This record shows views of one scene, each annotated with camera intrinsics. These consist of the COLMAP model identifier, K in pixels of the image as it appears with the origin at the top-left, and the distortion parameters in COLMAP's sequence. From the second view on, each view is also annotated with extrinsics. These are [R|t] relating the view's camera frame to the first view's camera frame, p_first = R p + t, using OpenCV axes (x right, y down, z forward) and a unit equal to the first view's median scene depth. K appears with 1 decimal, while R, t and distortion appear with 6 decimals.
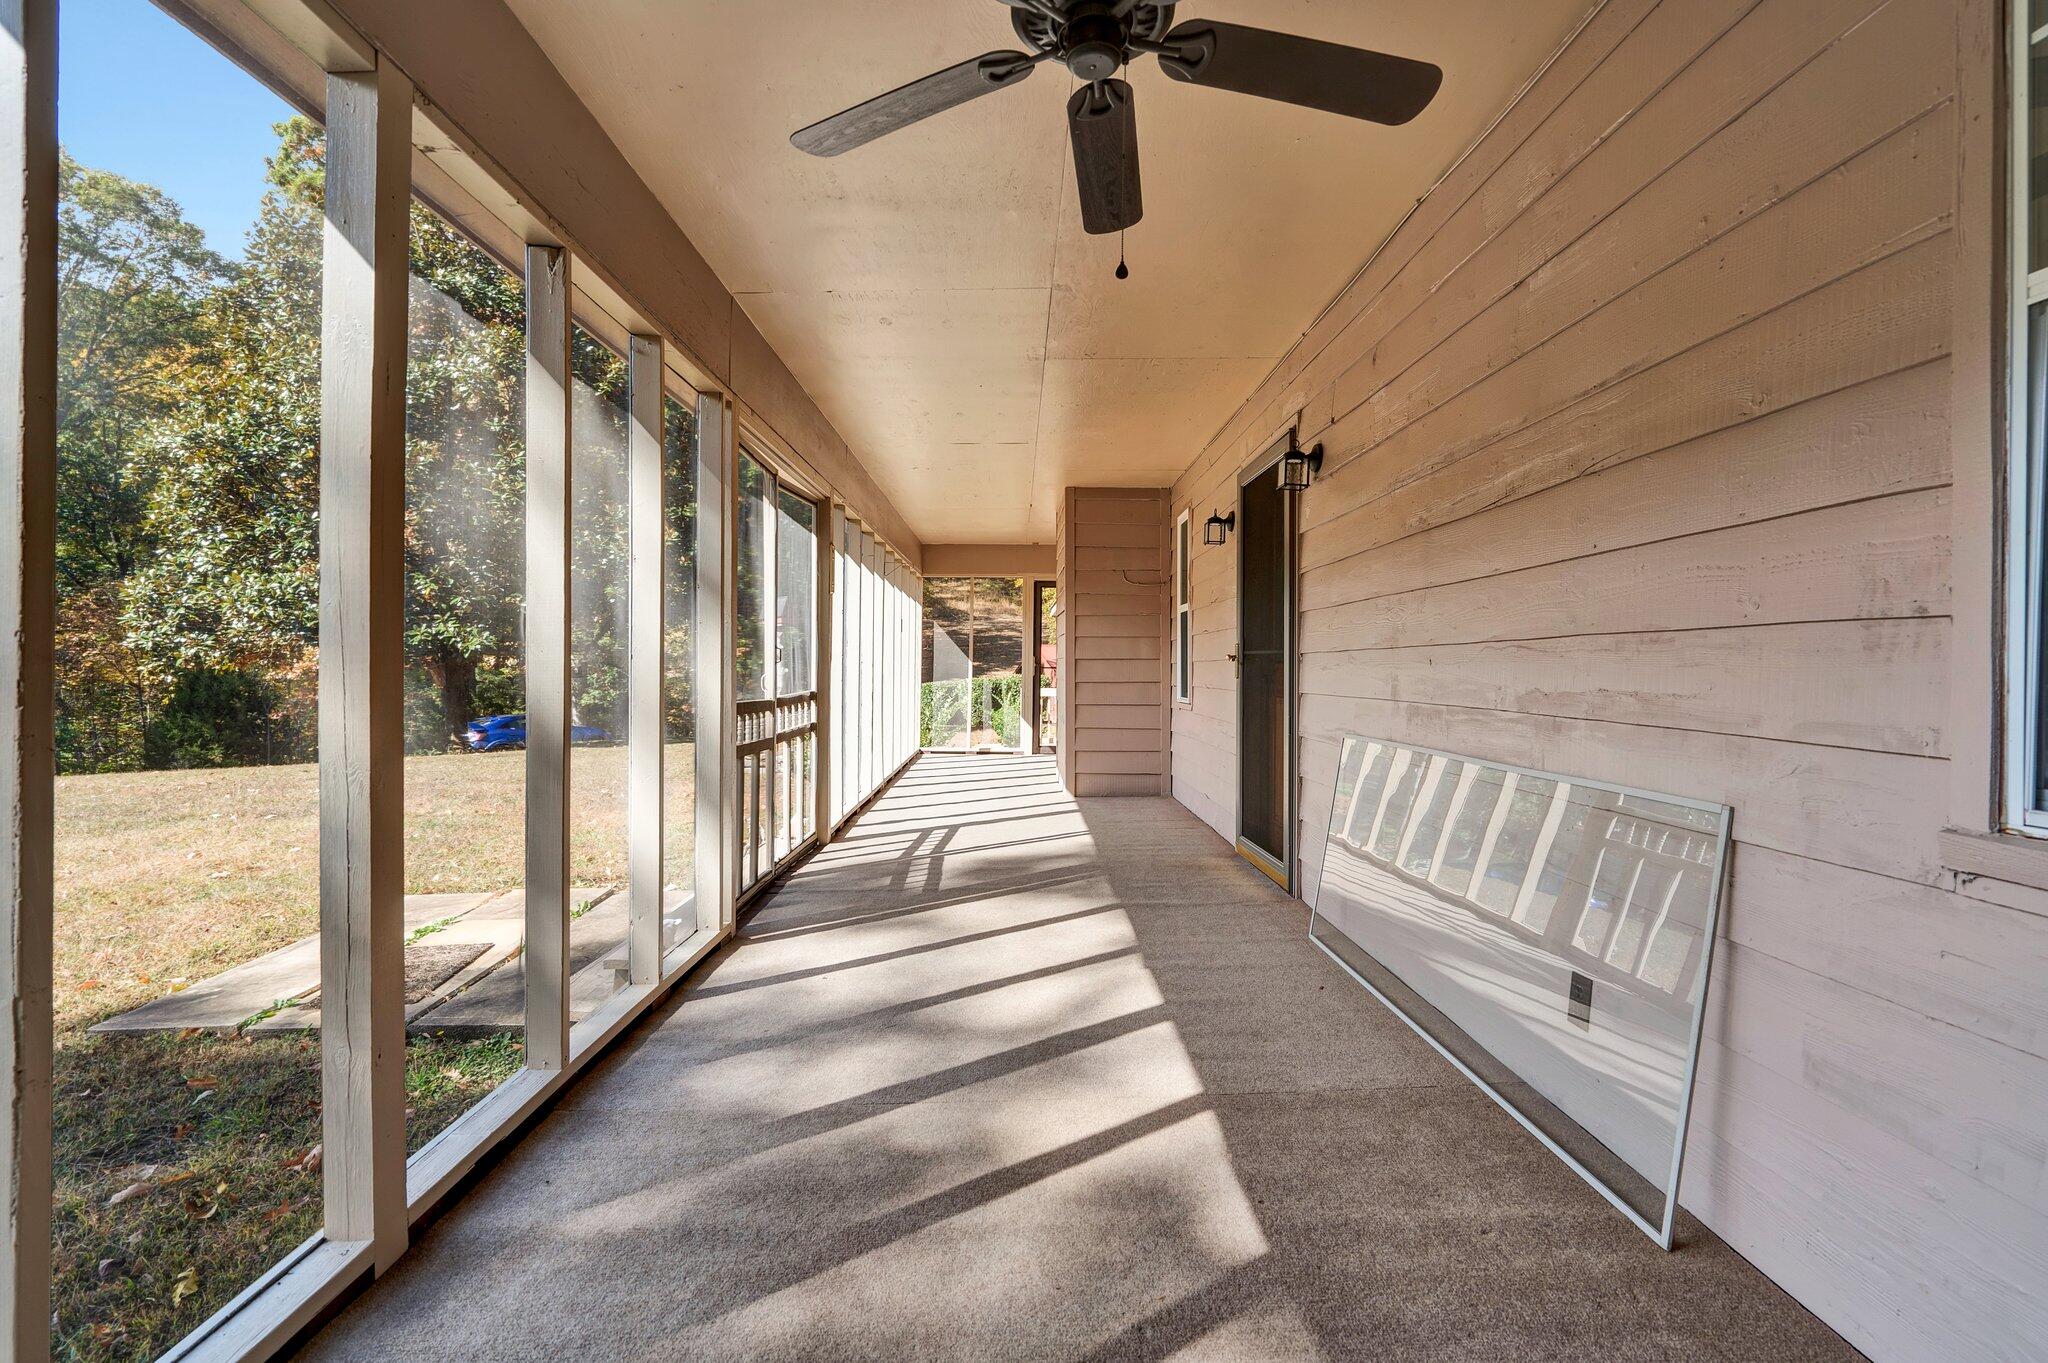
lens RADIAL K [[934.6, 0, 1028.2], [0, 934.6, 664.0], [0, 0, 1]] dist [-0.007704, 0.004015]
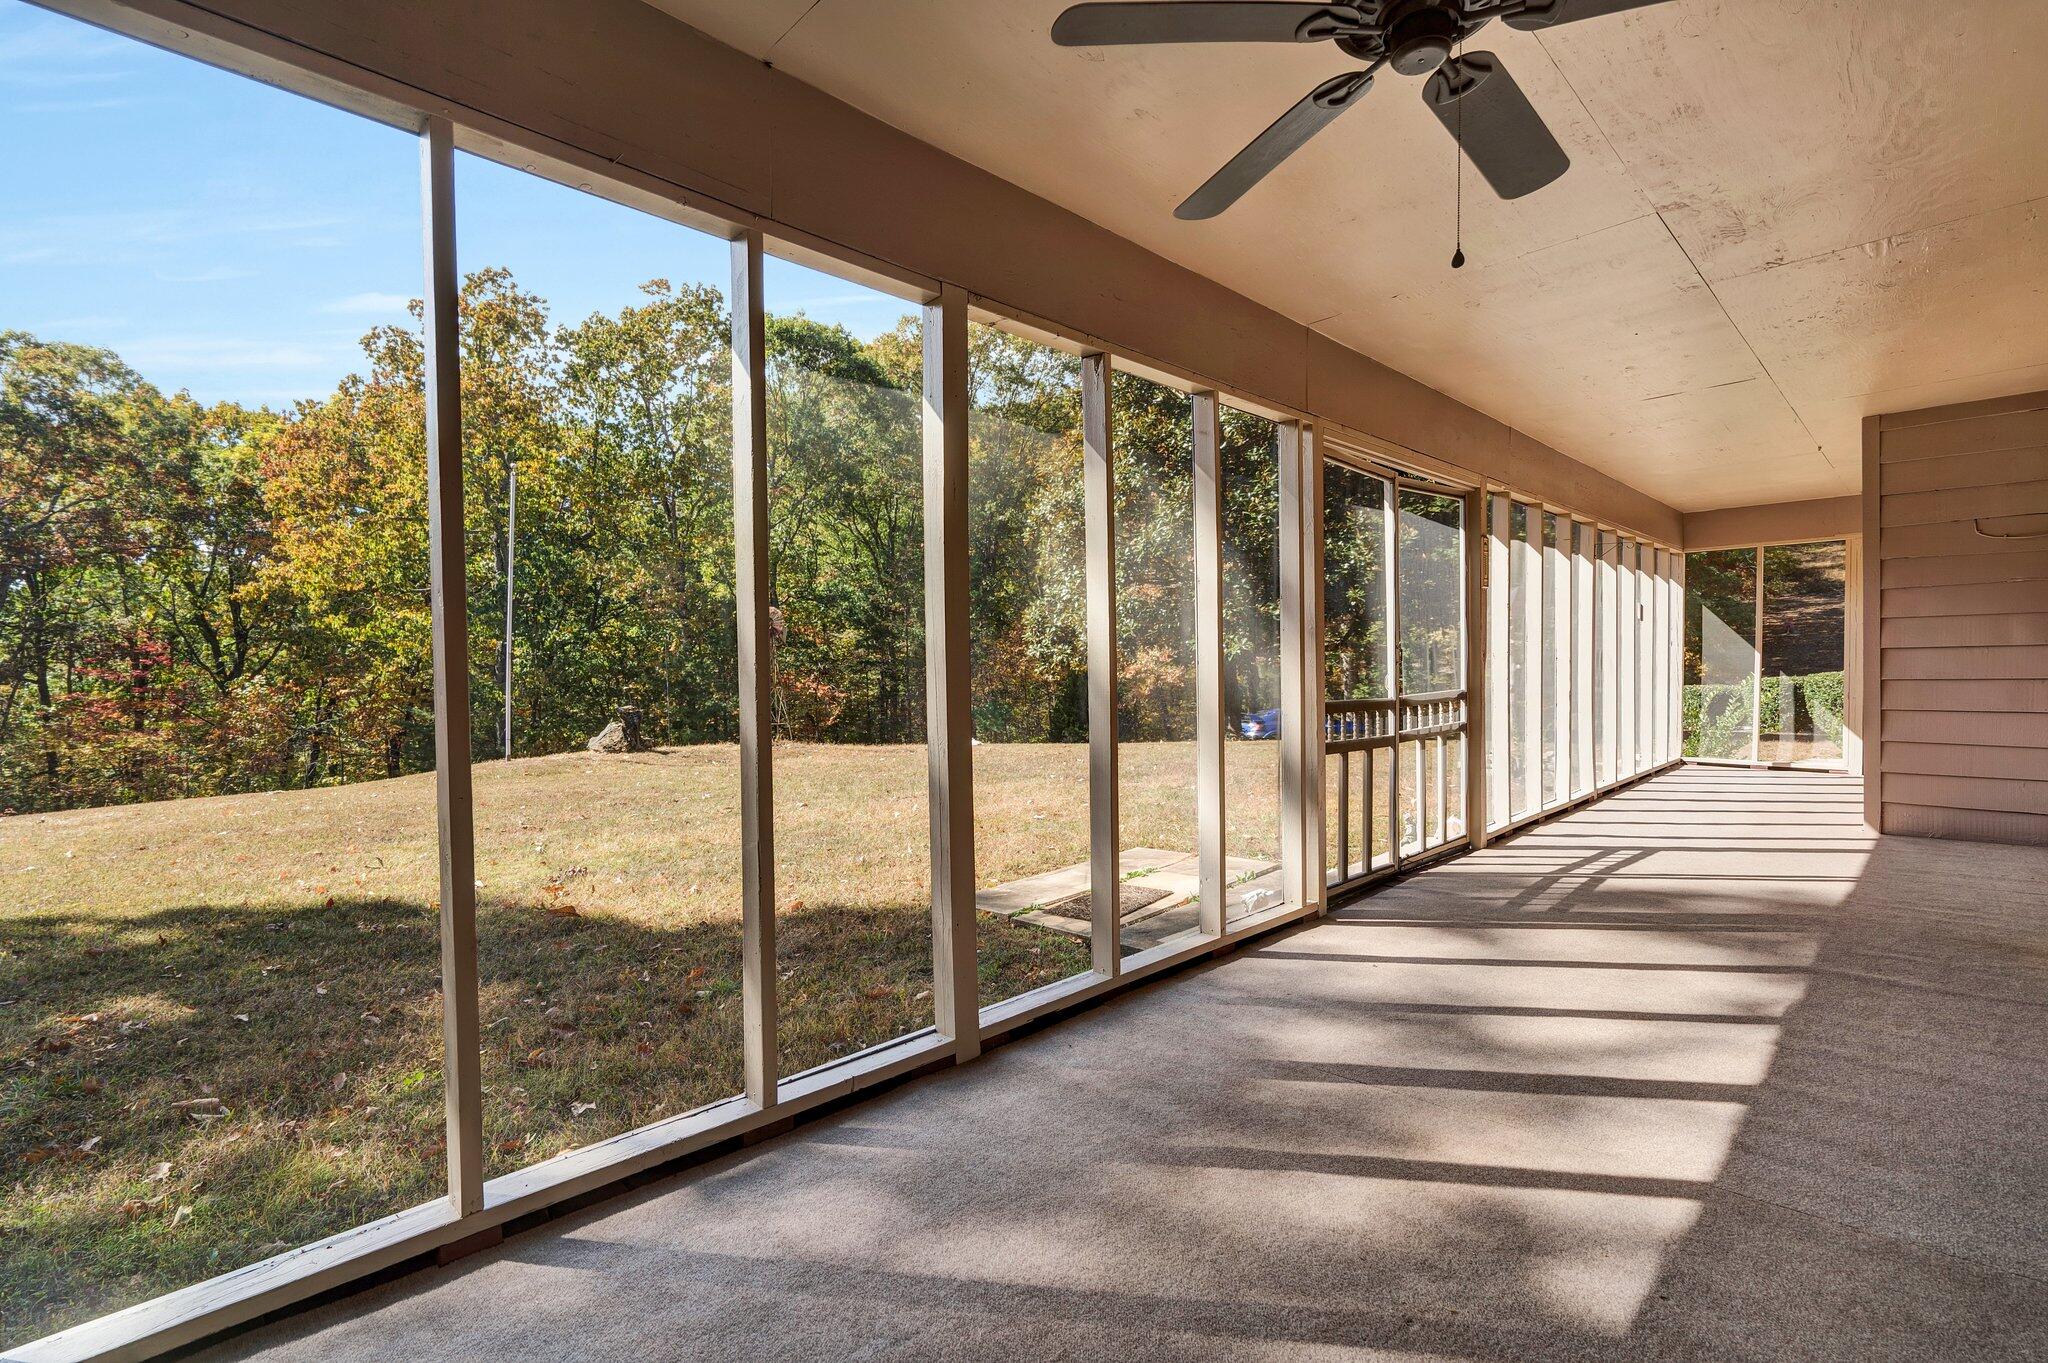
lens RADIAL K [[934.6, 0, 1032.7], [0, 934.6, 692.6], [0, 0, 1]] dist [-0.007704, 0.004015]
pose [[0.694311, 0.007238, -0.719638, 0.176220], [0.017618, 0.999479, 0.027050, -0.003318], [0.719459, -0.031459, 0.693822, 0.005577]]
